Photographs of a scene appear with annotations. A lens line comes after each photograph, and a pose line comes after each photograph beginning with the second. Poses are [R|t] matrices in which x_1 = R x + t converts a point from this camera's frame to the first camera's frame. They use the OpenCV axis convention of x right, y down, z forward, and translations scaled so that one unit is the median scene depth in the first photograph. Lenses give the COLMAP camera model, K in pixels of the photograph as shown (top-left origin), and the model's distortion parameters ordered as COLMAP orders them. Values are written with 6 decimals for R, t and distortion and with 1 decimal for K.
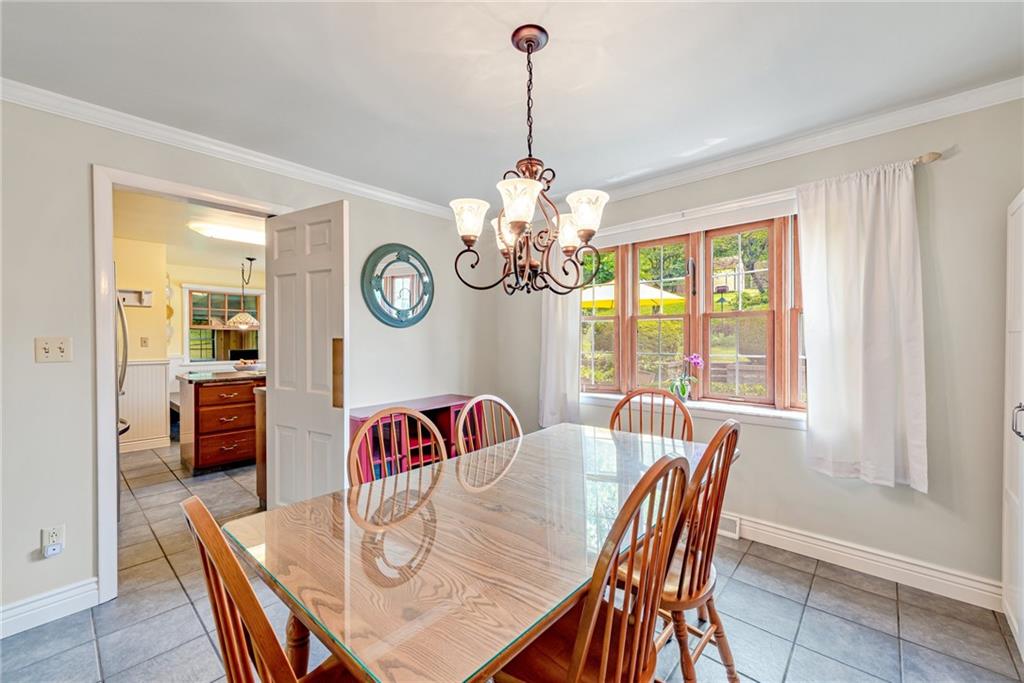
lens RADIAL K [[419.9, 0, 512.0], [0, 419.9, 341.5], [0, 0, 1]] dist [0.011251, -0.000343]
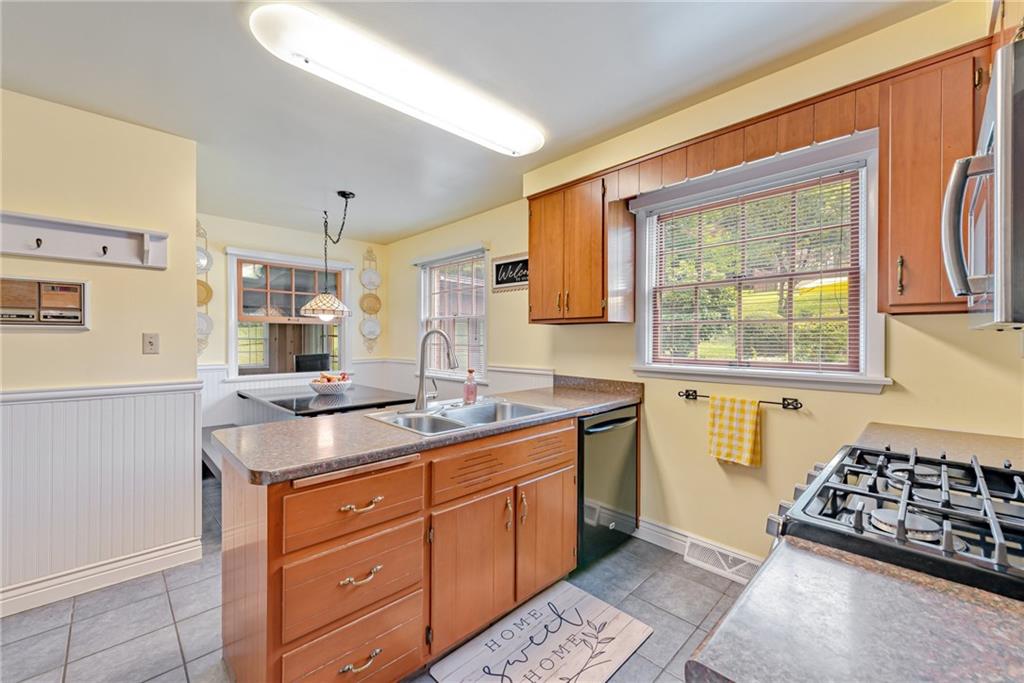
lens RADIAL K [[419.9, 0, 512.0], [0, 419.9, 341.5], [0, 0, 1]] dist [0.011251, -0.000343]
pose [[0.997762, 0.005427, -0.066652, -0.335312], [-0.005585, 0.999982, -0.002190, -0.002172], [0.066639, 0.002557, 0.997774, 0.428604]]
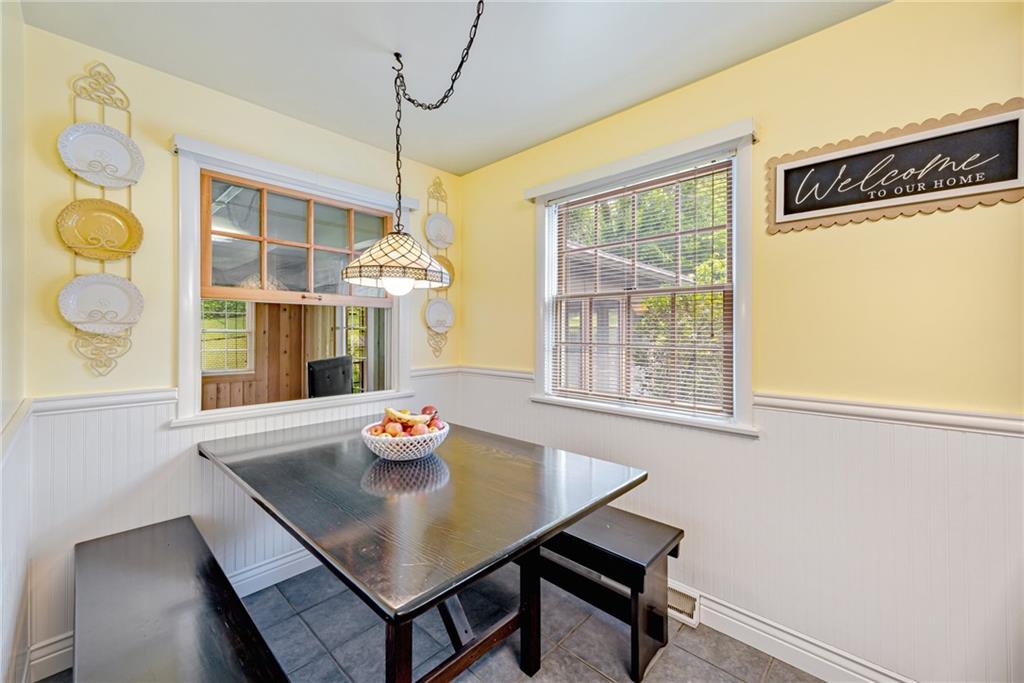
lens RADIAL K [[412.8, 0, 513.4], [0, 412.8, 339.4], [0, 0, 1]] dist [0.011668, -0.000534]
pose [[0.999519, 0.009121, -0.029645, -0.568698], [-0.008879, 0.999926, 0.008281, -0.005528], [0.029719, -0.008014, 0.999526, 0.761989]]
